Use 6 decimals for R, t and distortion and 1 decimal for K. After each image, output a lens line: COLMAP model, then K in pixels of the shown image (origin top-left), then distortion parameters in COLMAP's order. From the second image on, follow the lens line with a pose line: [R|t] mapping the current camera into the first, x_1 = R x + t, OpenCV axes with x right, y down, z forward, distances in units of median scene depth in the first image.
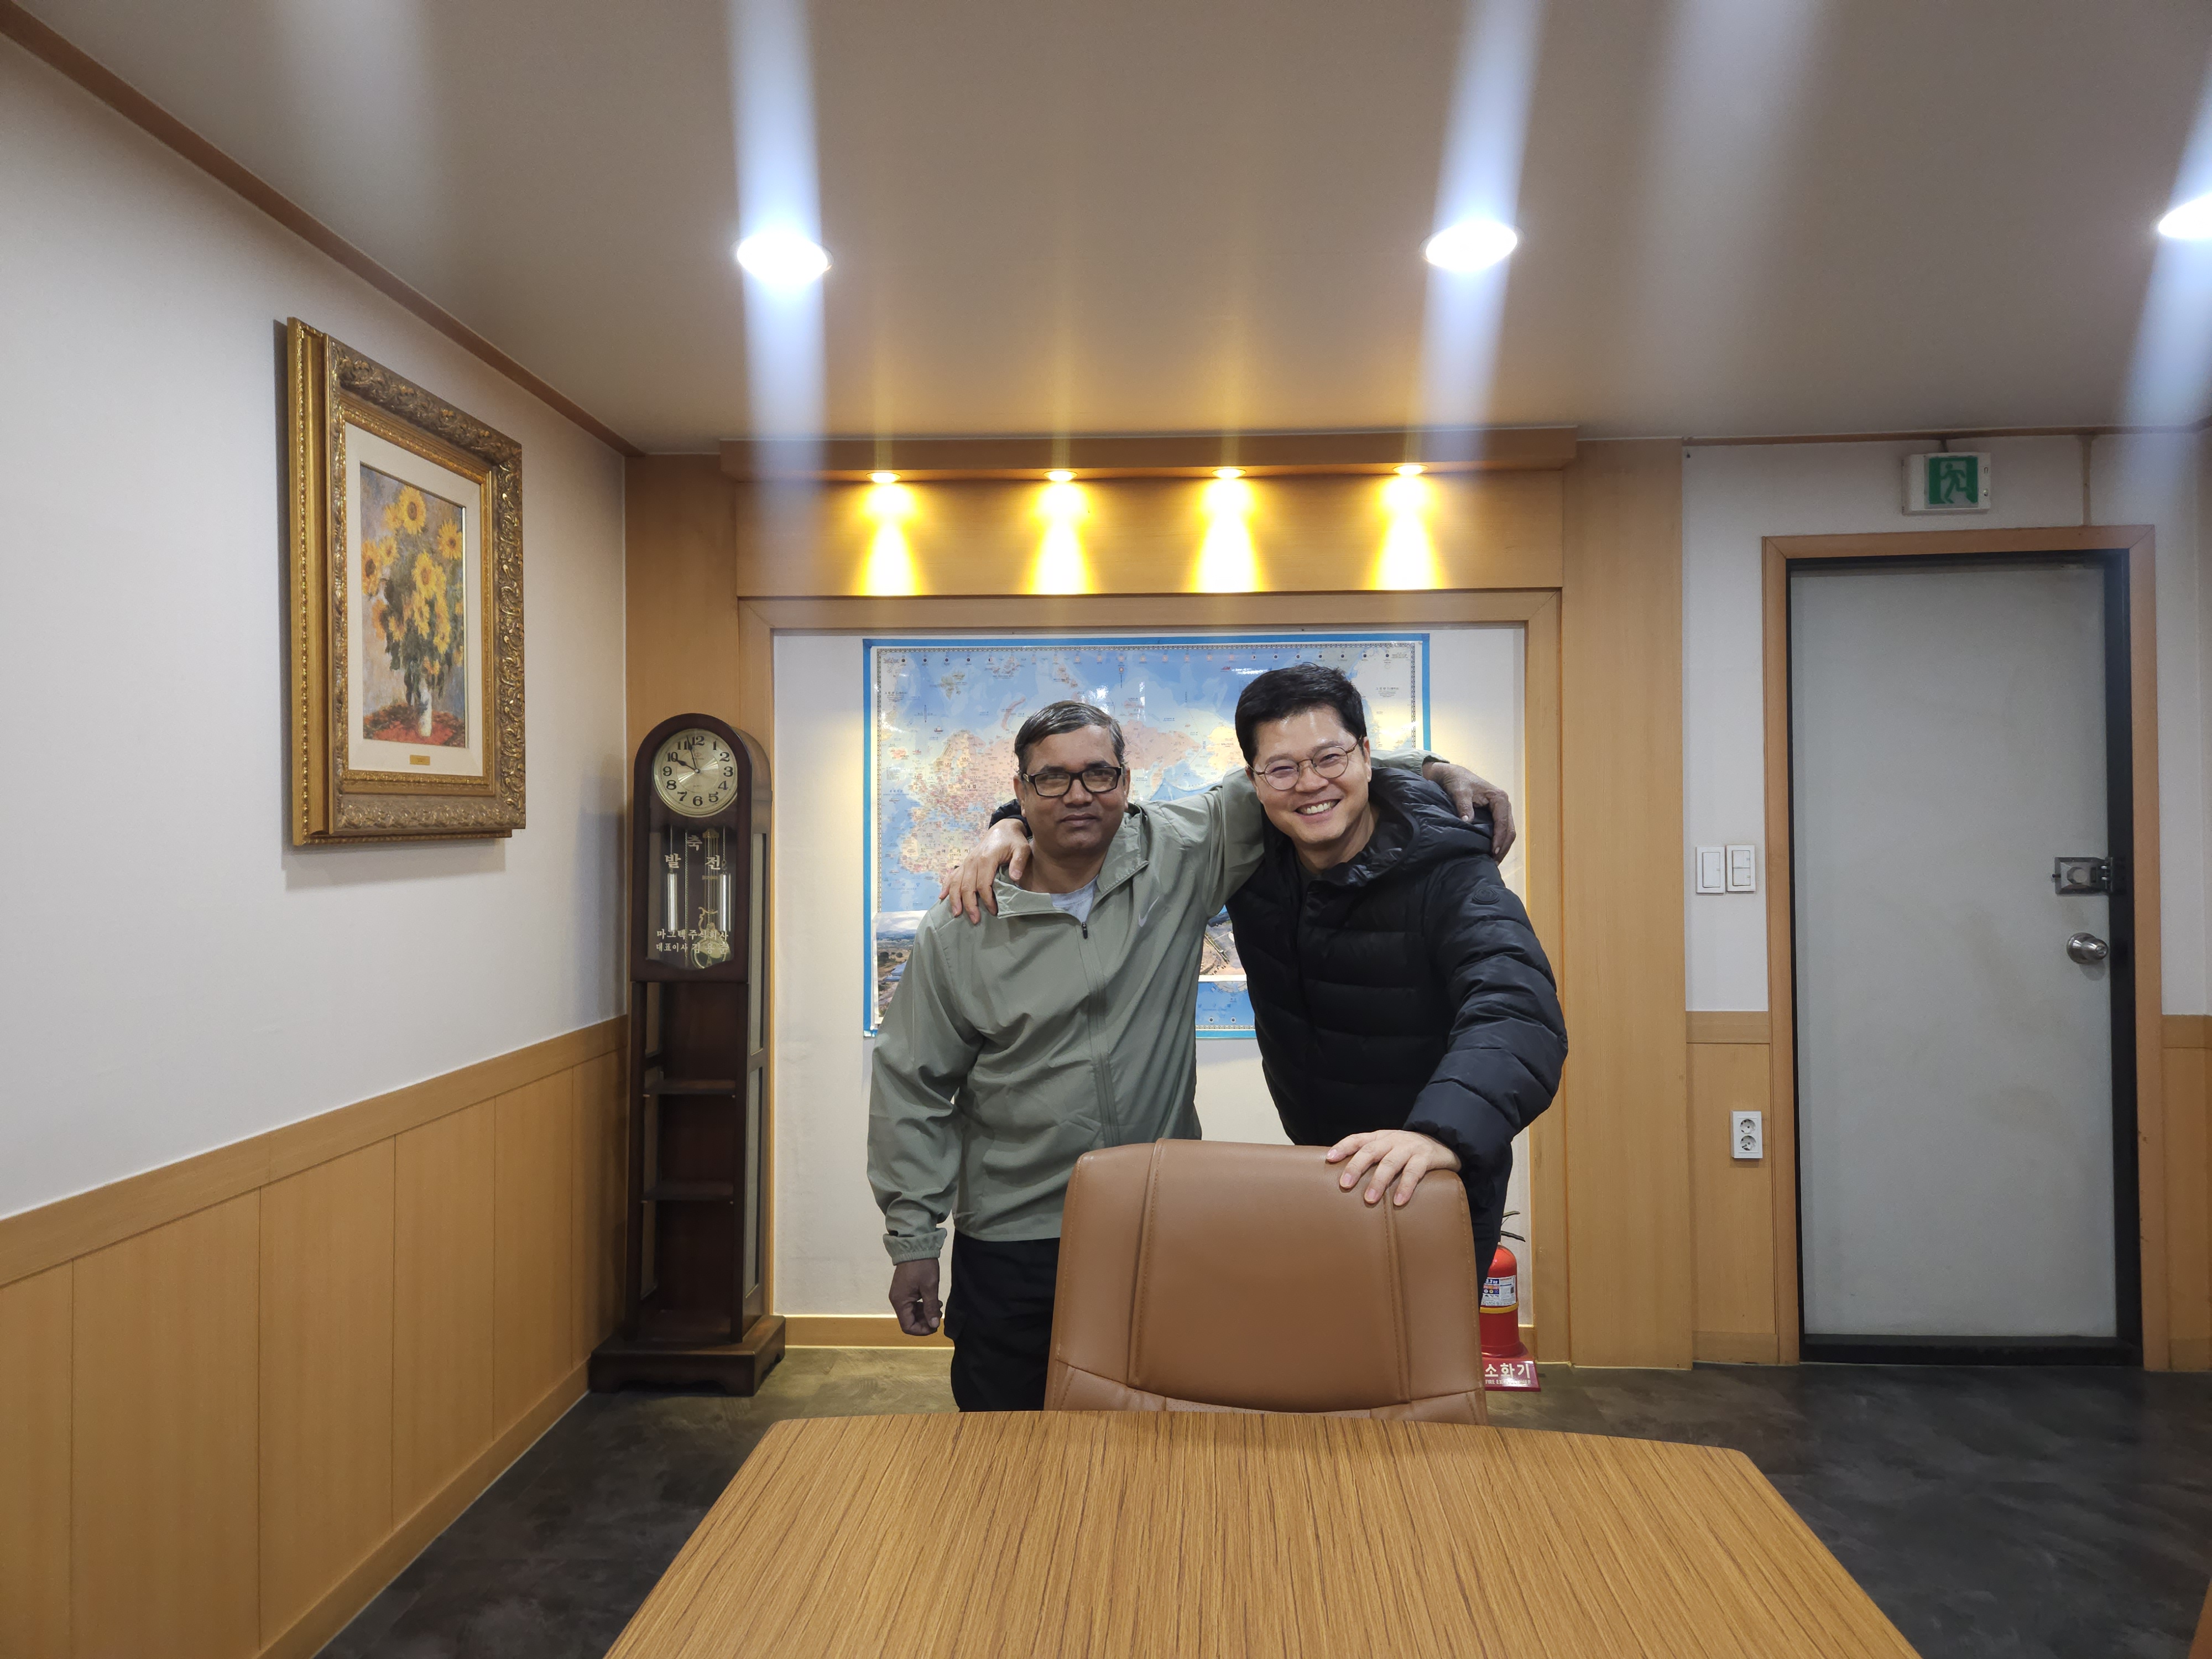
lens RADIAL K [[1458.1, 0, 1126.7], [0, 1458.1, 824.7], [0, 0, 1]] dist [0.087375, -0.064678]
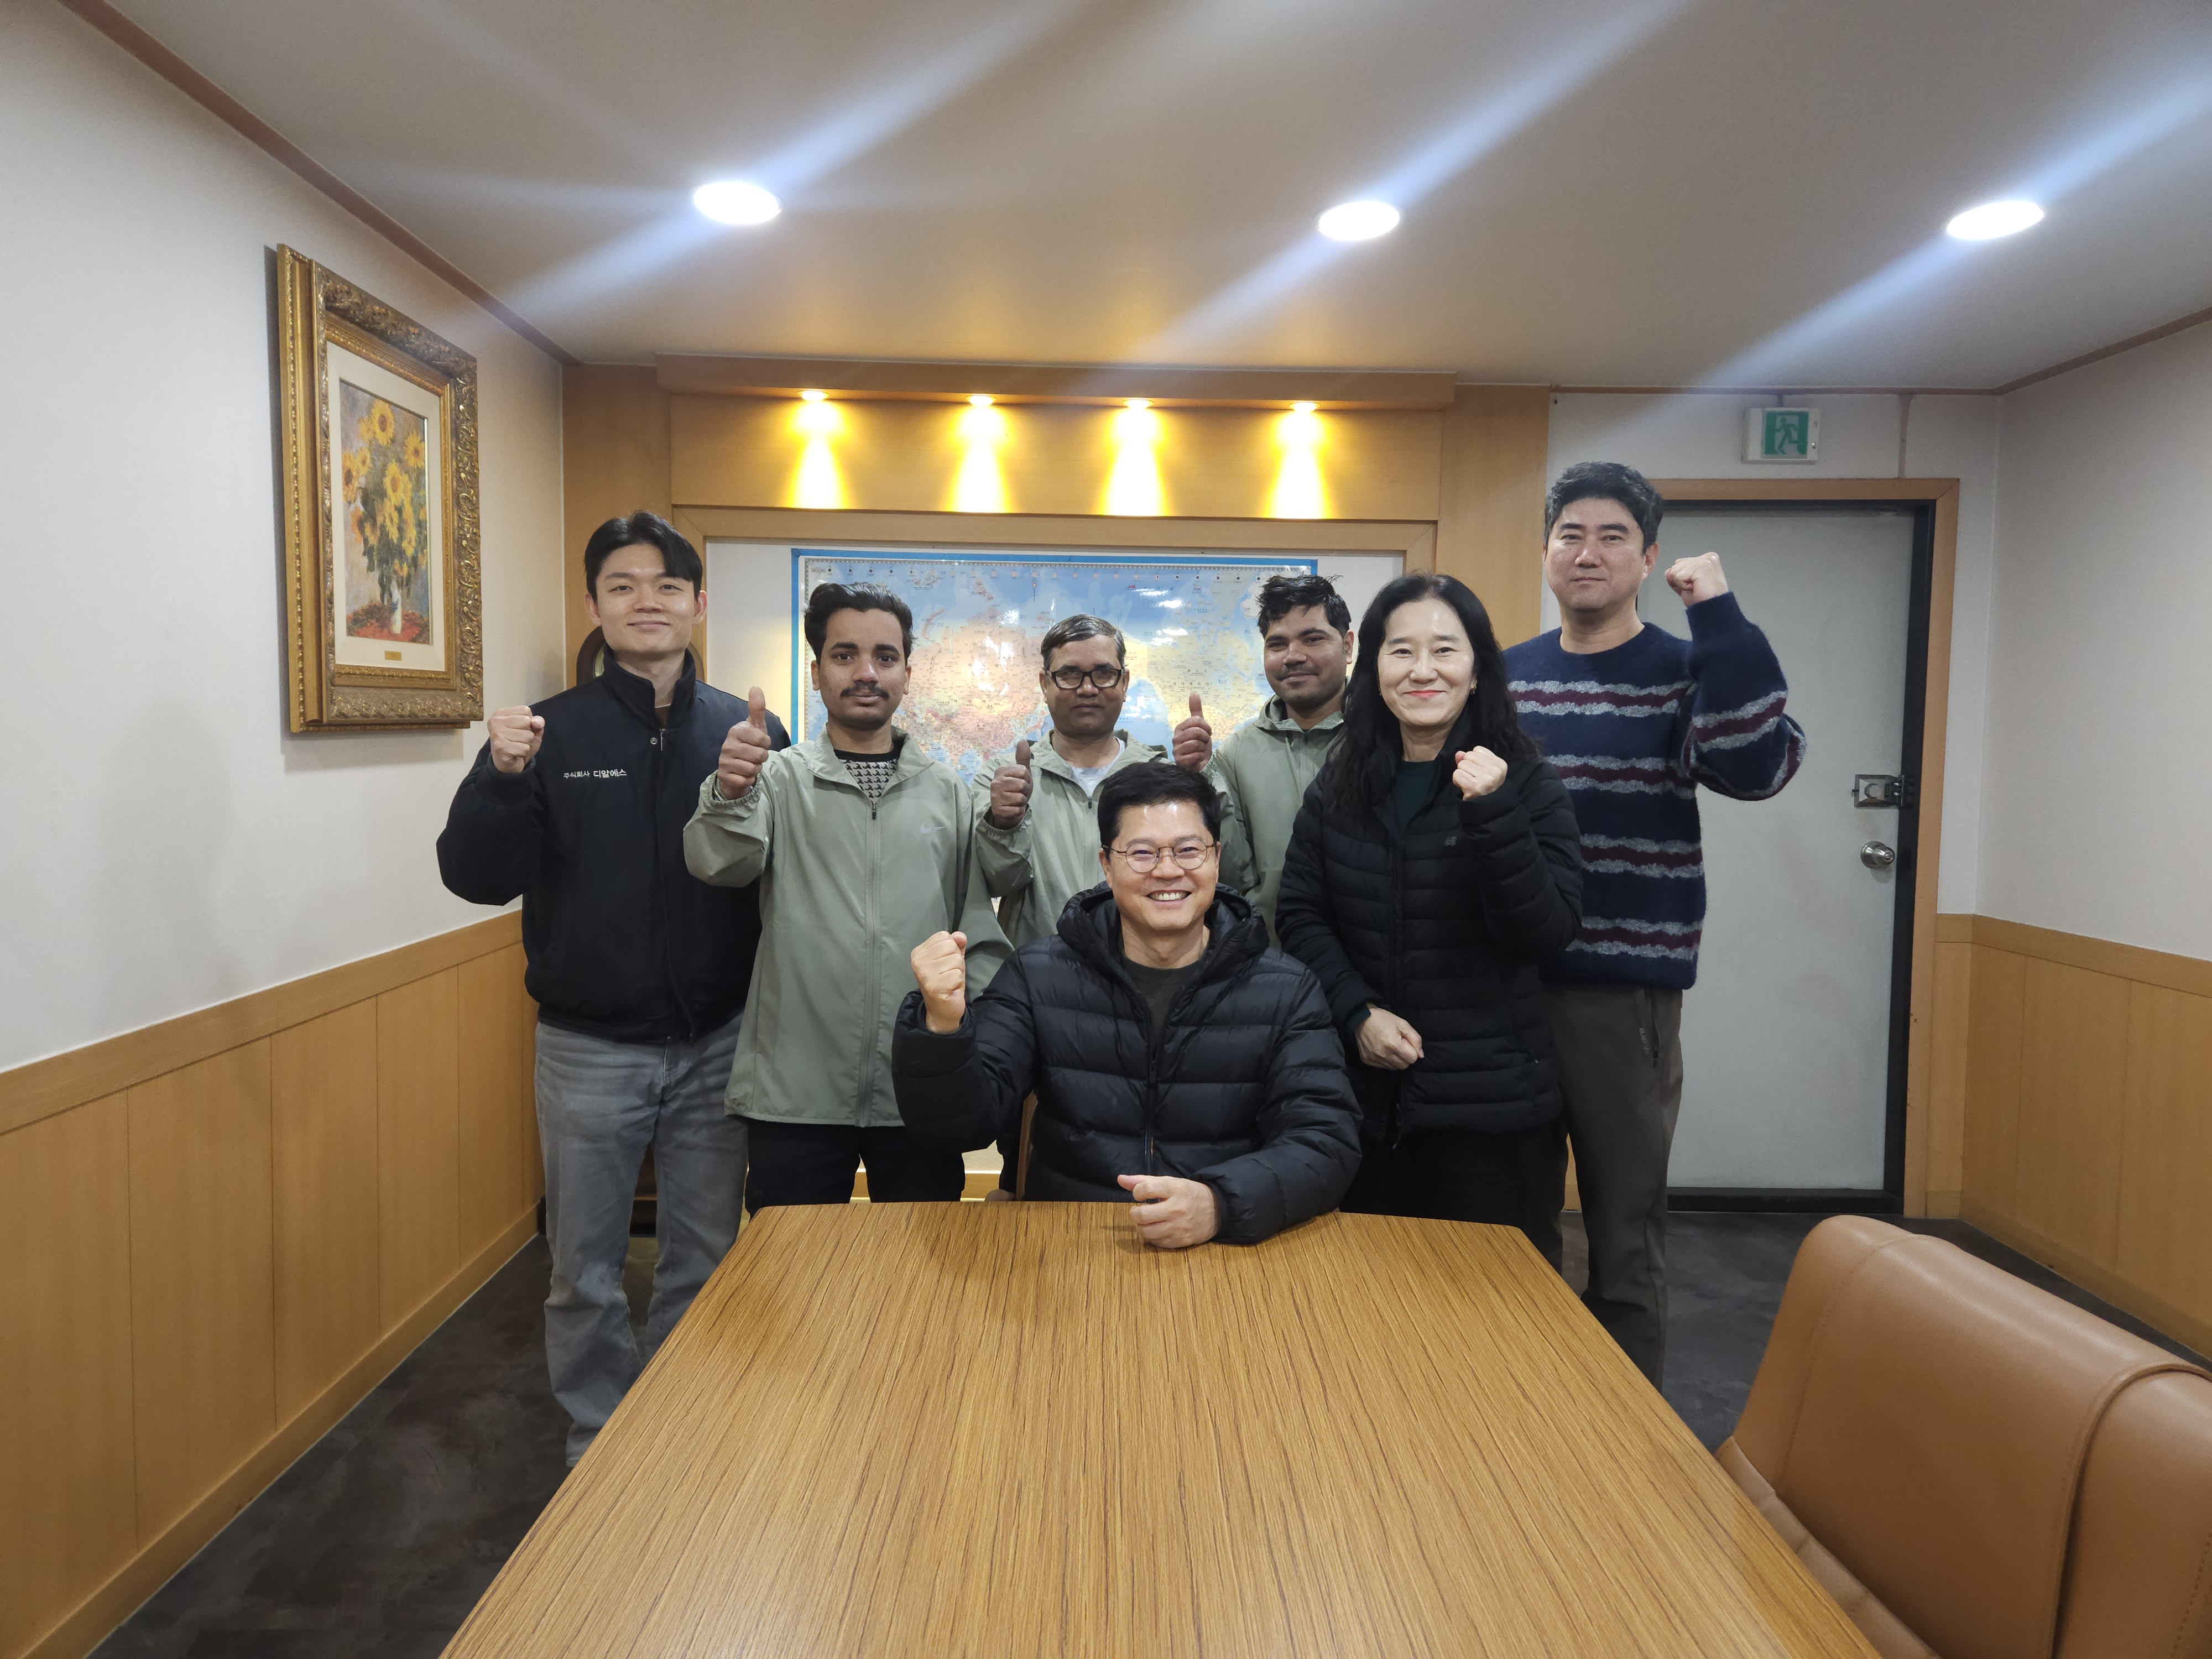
lens RADIAL K [[1455.3, 0, 1108.1], [0, 1455.3, 822.2], [0, 0, 1]] dist [0.082906, -0.057515]
pose [[0.998095, 0.017977, 0.059022, -0.012554], [-0.021812, 0.997648, 0.064986, -0.003272], [-0.057715, -0.066149, 0.996139, -0.112701]]
